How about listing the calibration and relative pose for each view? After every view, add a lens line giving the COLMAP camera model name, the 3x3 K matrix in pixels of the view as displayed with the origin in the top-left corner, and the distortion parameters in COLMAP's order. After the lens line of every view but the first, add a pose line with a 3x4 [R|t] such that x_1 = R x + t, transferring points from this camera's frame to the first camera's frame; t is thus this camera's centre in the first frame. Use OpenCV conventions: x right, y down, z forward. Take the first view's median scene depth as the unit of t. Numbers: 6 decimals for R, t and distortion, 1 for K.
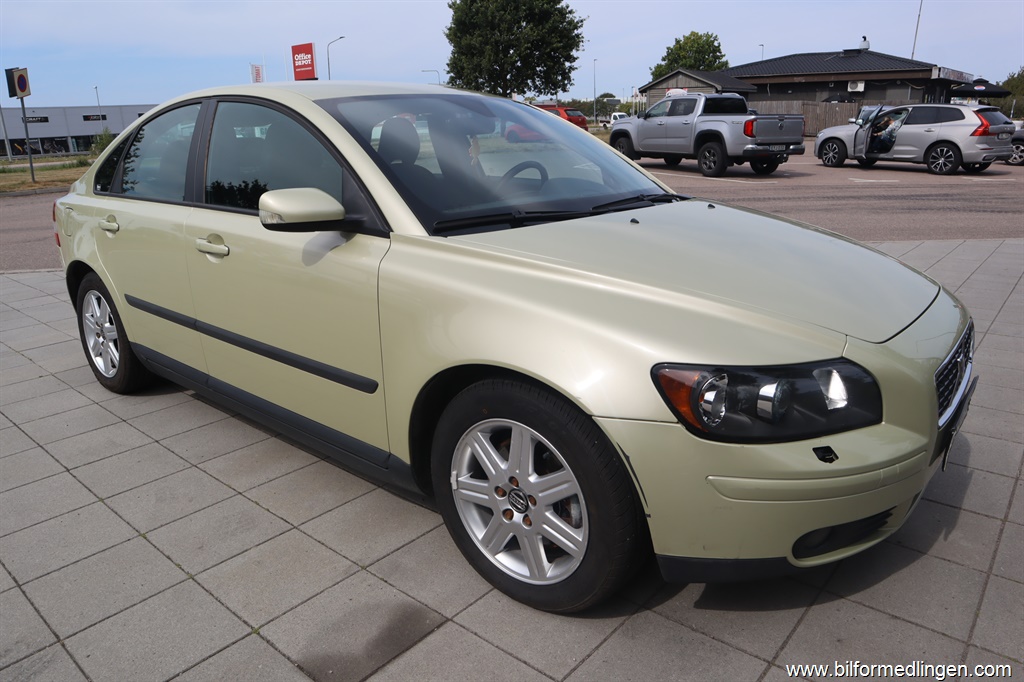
lens RADIAL K [[709.6, 0, 512.0], [0, 709.6, 341.0], [0, 0, 1]] dist [-0.121337, 0.070354]
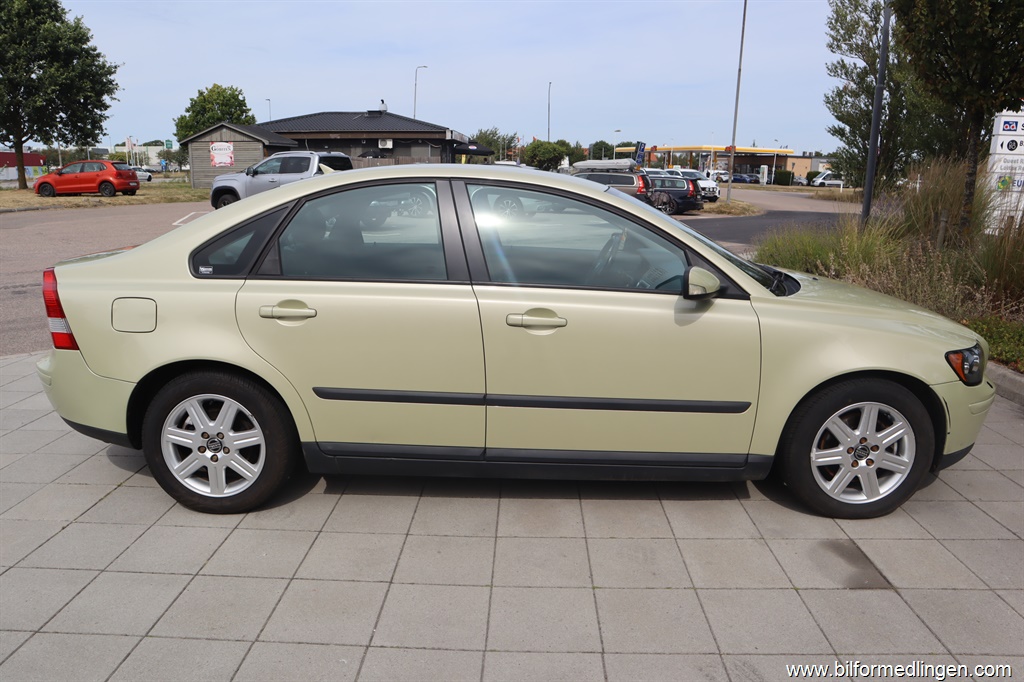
lens RADIAL K [[709.6, 0, 512.0], [0, 709.6, 341.0], [0, 0, 1]] dist [-0.121337, 0.070354]
pose [[0.781395, -0.114172, 0.613503, -0.076617], [0.156231, 0.987604, -0.015193, -0.006276], [-0.604164, 0.107720, 0.789546, 0.010338]]
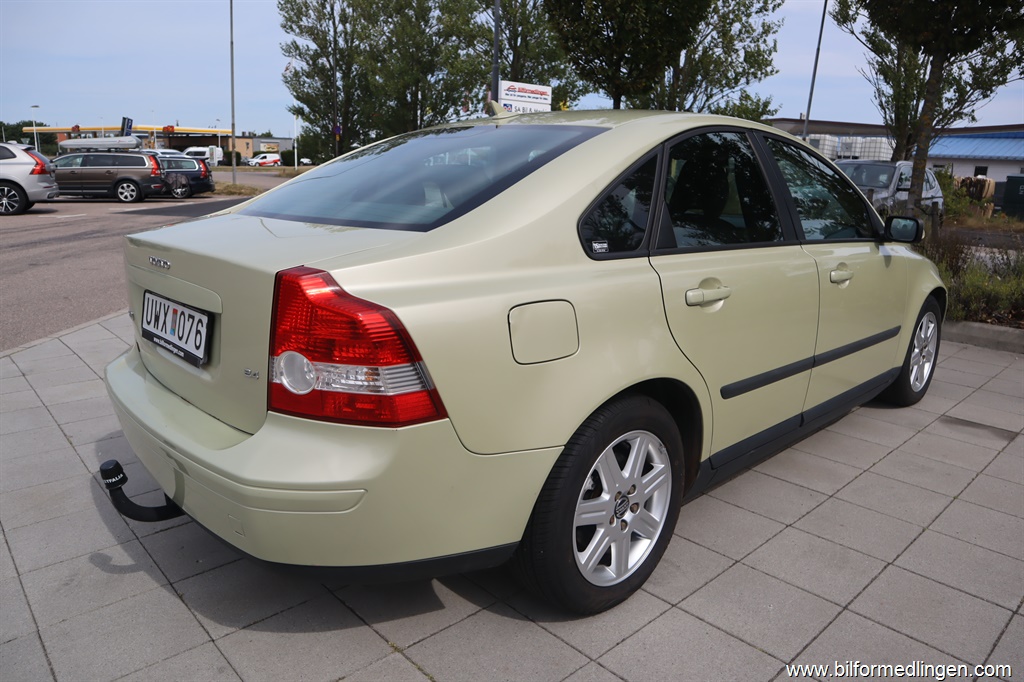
lens RADIAL K [[709.6, 0, 512.0], [0, 709.6, 341.0], [0, 0, 1]] dist [-0.121337, 0.070354]
pose [[0.126743, -0.218369, 0.967601, -0.106490], [0.270633, 0.946072, 0.178061, -0.024926], [-0.954303, 0.239297, 0.179006, 0.089561]]
